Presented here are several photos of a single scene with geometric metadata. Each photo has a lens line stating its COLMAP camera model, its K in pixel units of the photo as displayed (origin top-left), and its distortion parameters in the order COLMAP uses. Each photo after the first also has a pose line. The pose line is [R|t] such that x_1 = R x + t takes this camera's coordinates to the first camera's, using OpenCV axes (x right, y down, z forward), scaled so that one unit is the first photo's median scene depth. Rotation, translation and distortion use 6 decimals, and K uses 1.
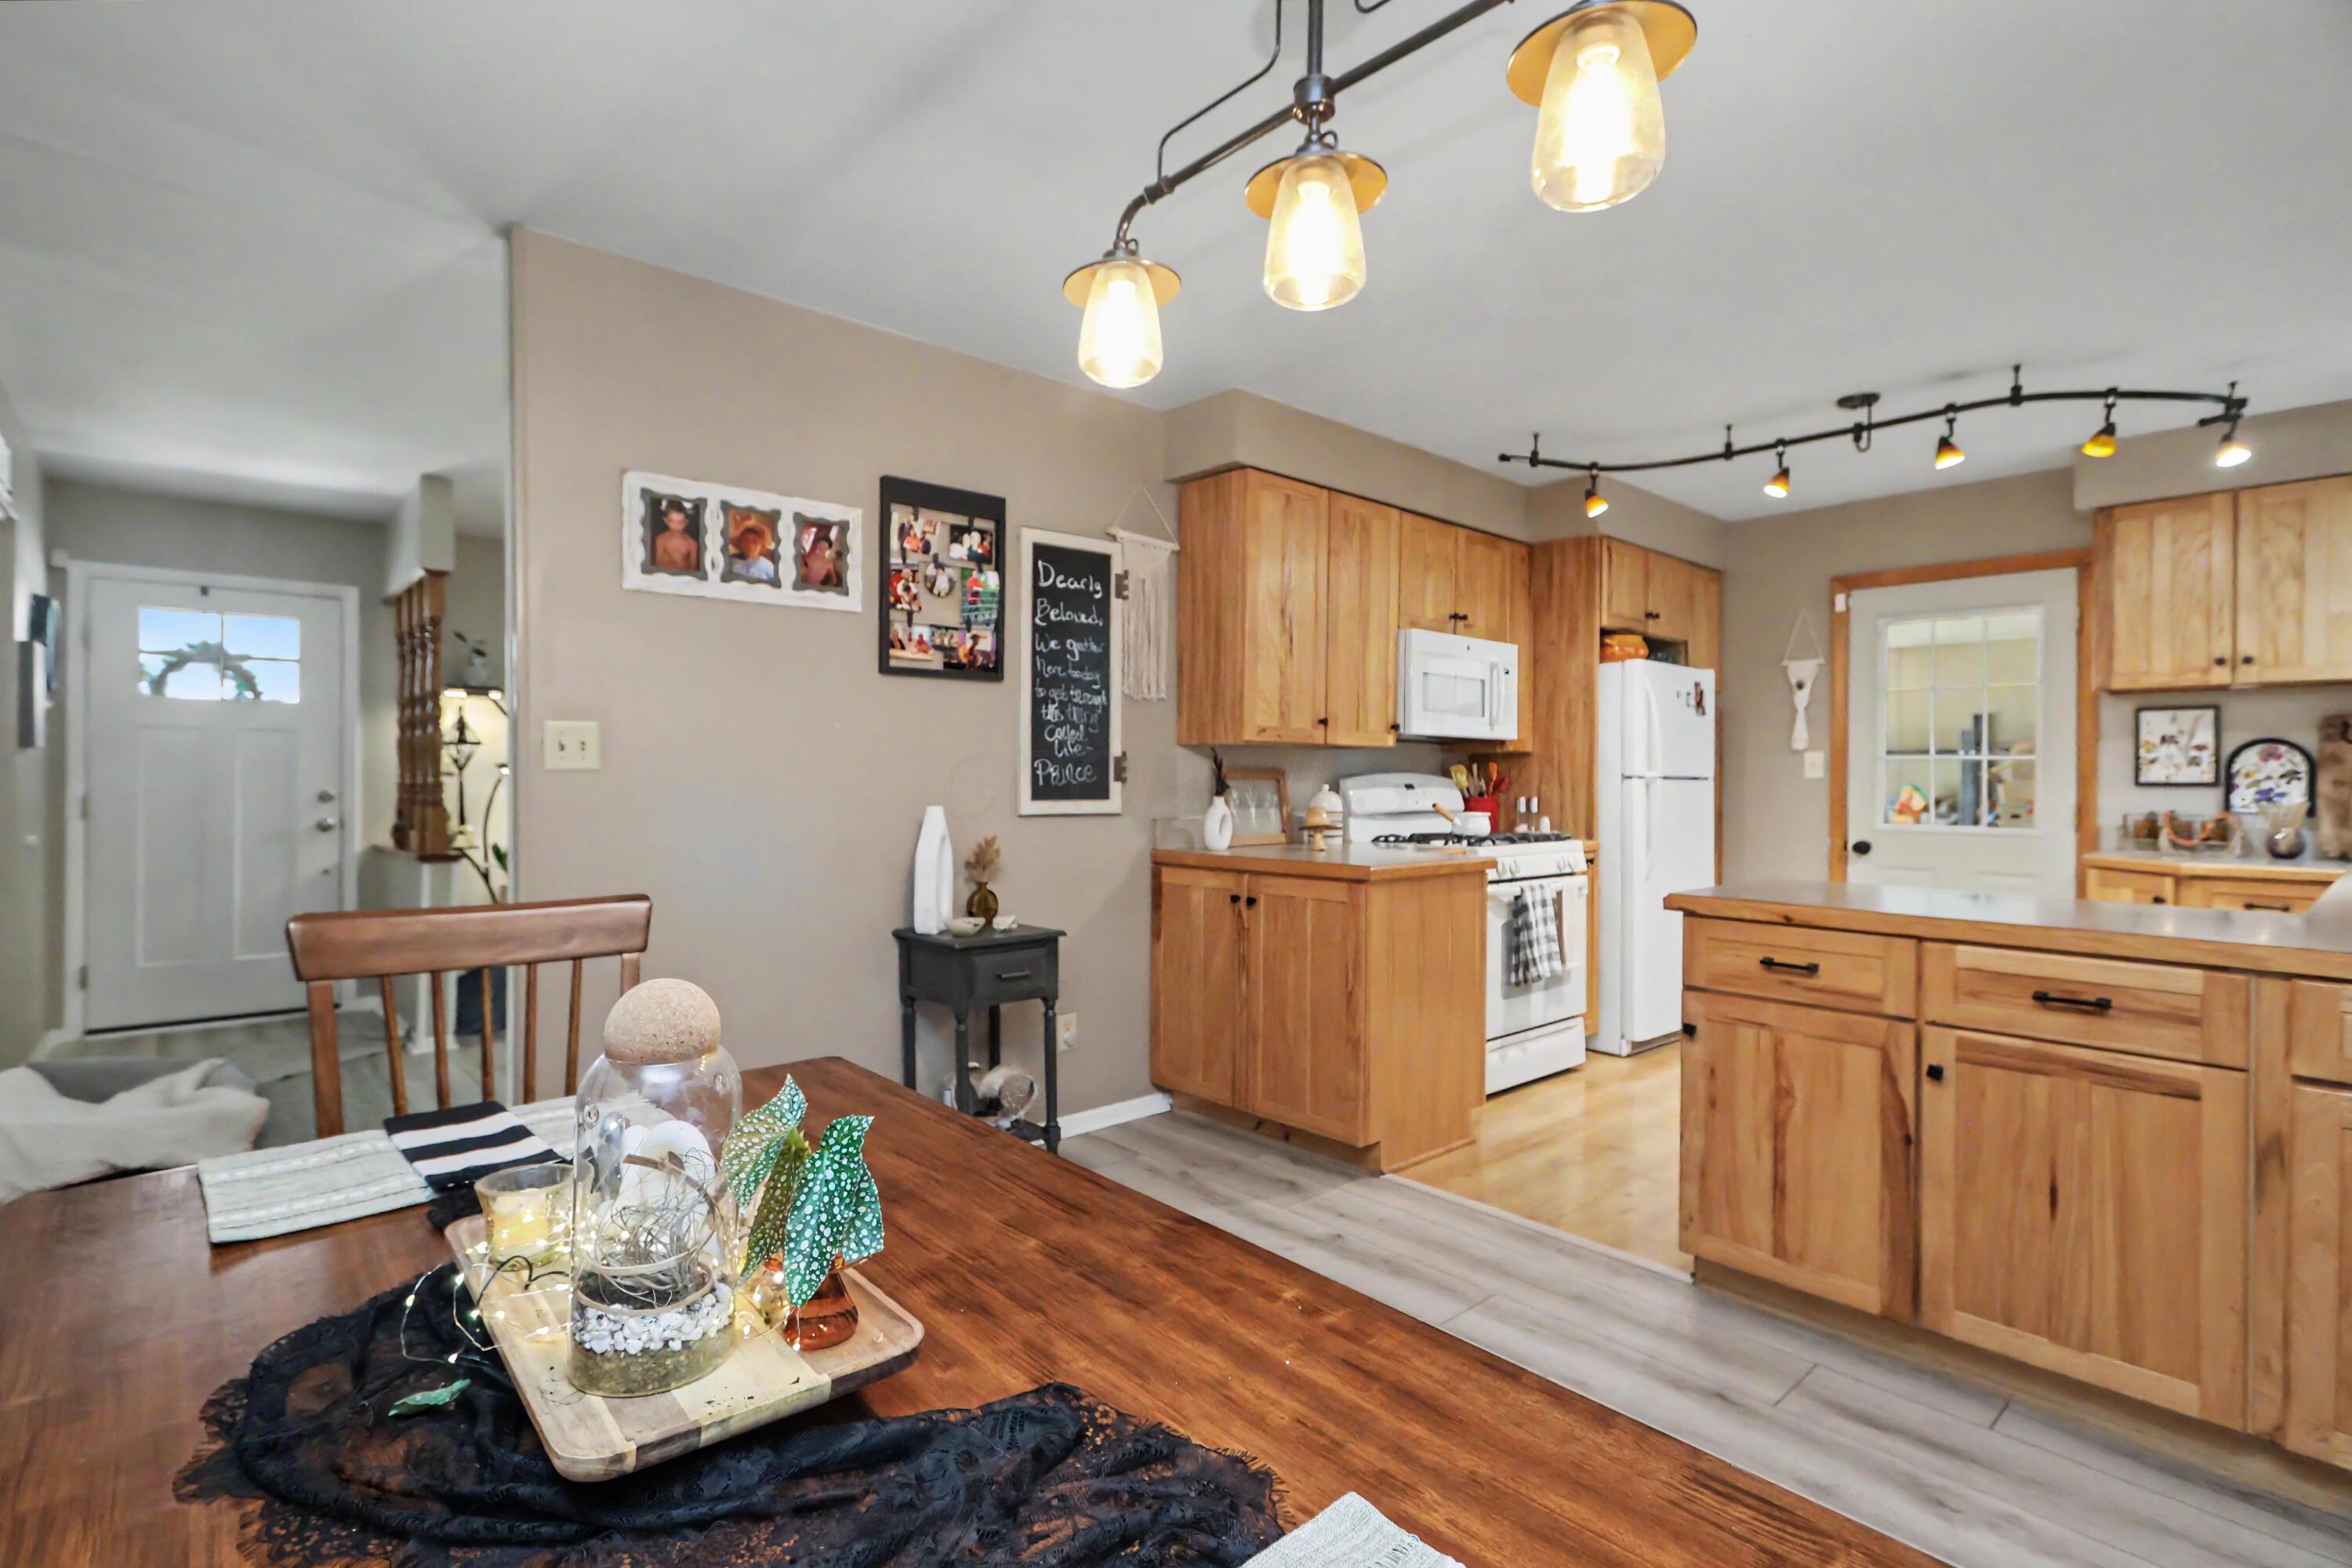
lens RADIAL K [[1099.8, 0, 1174.6], [0, 1099.8, 784.5], [0, 0, 1]] dist [-0.003069, 0.000247]
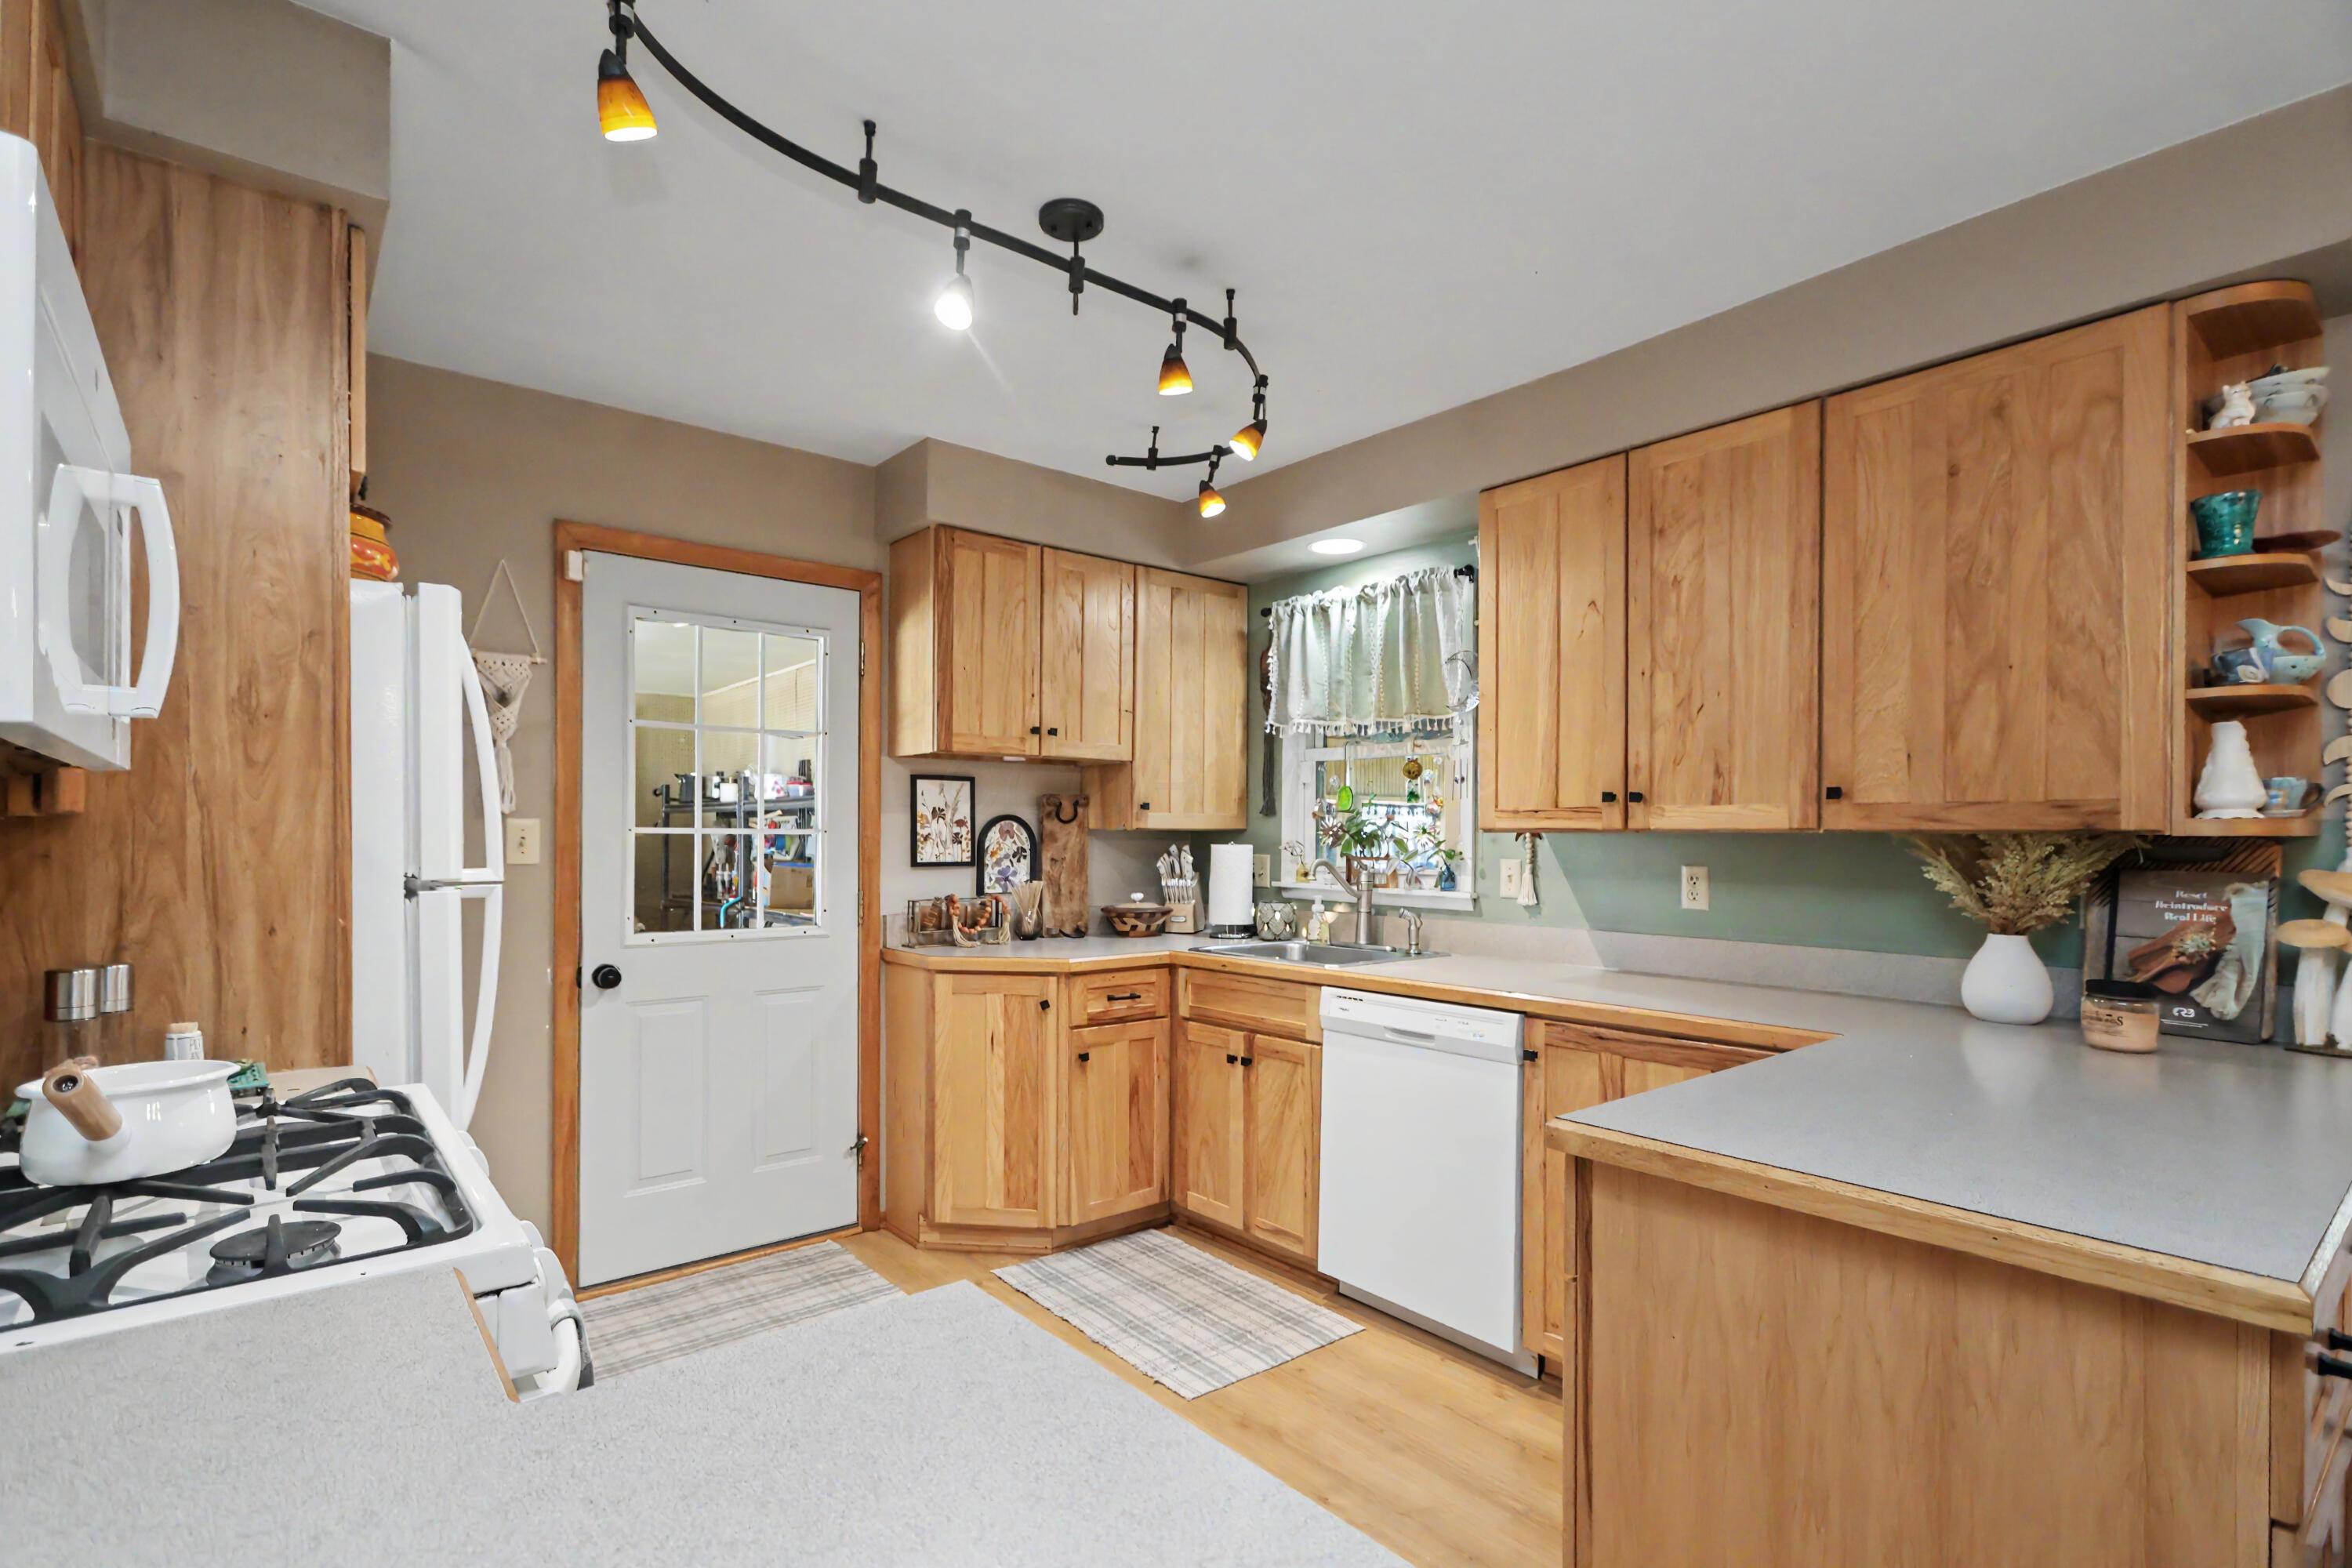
lens RADIAL K [[1099.8, 0, 1110.9], [0, 1099.8, 825.6], [0, 0, 1]] dist [-0.003069, 0.000247]
pose [[0.061348, 0.002924, 0.998112, 0.045813], [0.003956, 0.999987, -0.003173, -0.028377], [-0.998109, 0.004143, 0.061336, 0.825365]]
